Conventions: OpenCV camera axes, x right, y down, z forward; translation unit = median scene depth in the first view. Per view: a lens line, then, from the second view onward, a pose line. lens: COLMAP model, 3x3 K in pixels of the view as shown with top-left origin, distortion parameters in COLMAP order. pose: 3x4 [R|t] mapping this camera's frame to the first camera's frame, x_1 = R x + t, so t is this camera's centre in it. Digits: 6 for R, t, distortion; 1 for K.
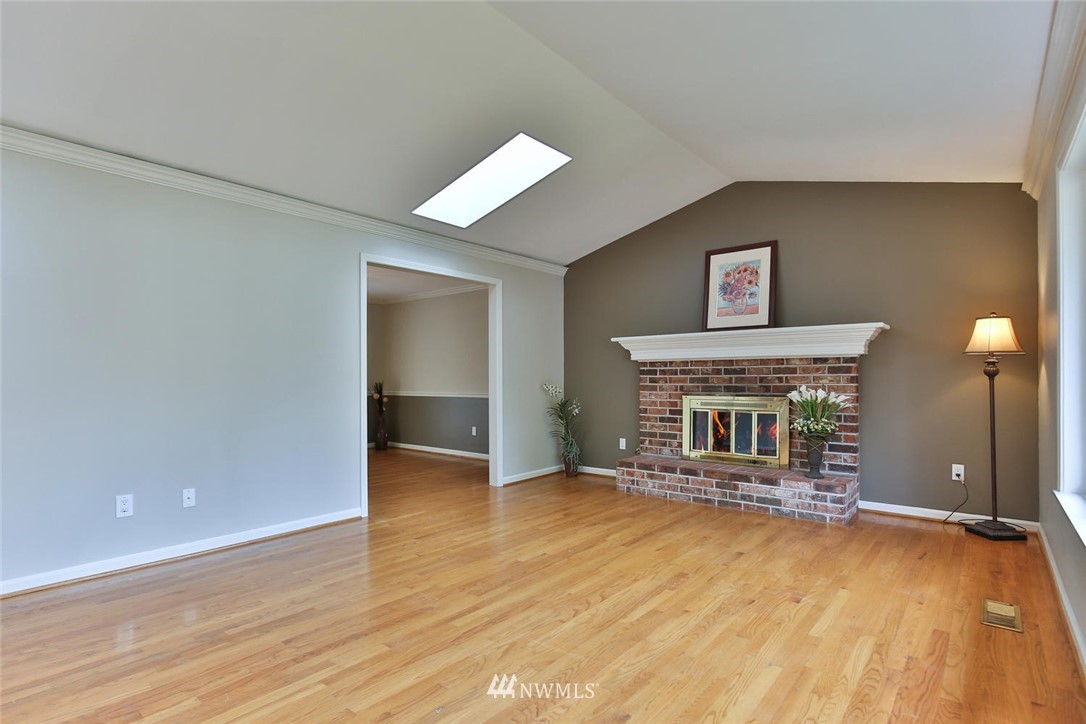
lens RADIAL K [[538.9, 0, 554.7], [0, 538.9, 380.4], [0, 0, 1]] dist [-0.004077, -0.000351]
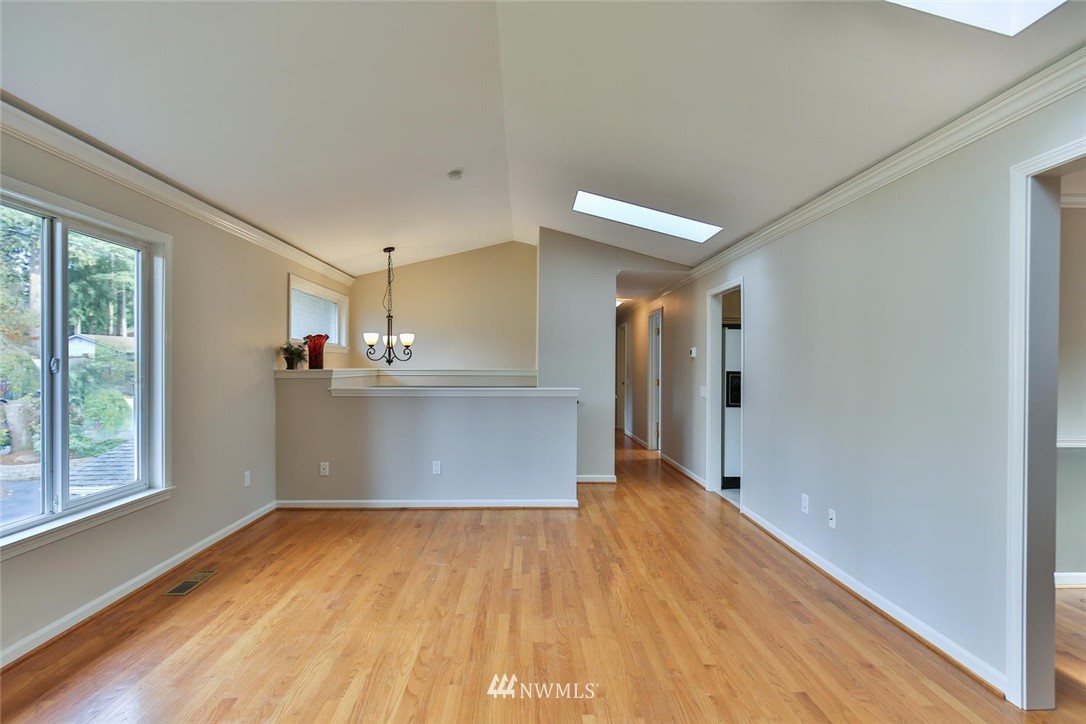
lens RADIAL K [[520.0, 0, 539.5], [0, 520.0, 366.1], [0, 0, 1]] dist [-0.003089, 0.000196]
pose [[-0.755936, 0.004530, -0.654630, 0.262686], [-0.000491, 0.999972, 0.007487, -0.052448], [0.654645, 0.005981, -0.755913, 1.003290]]
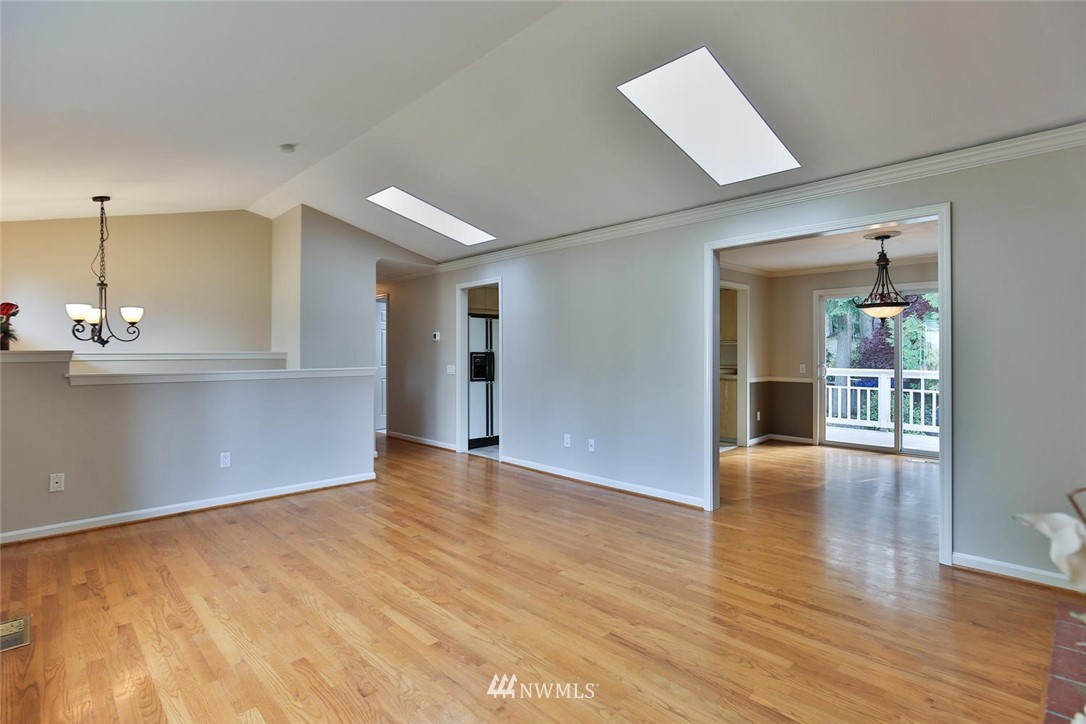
lens RADIAL K [[536.1, 0, 542.7], [0, 536.1, 355.1], [0, 0, 1]] dist [-0.001128, 0.000495]
pose [[-0.122902, 0.009506, -0.992373, 0.613519], [0.001555, 0.999955, 0.009386, -0.037522], [0.992418, -0.000389, -0.122911, 0.768192]]
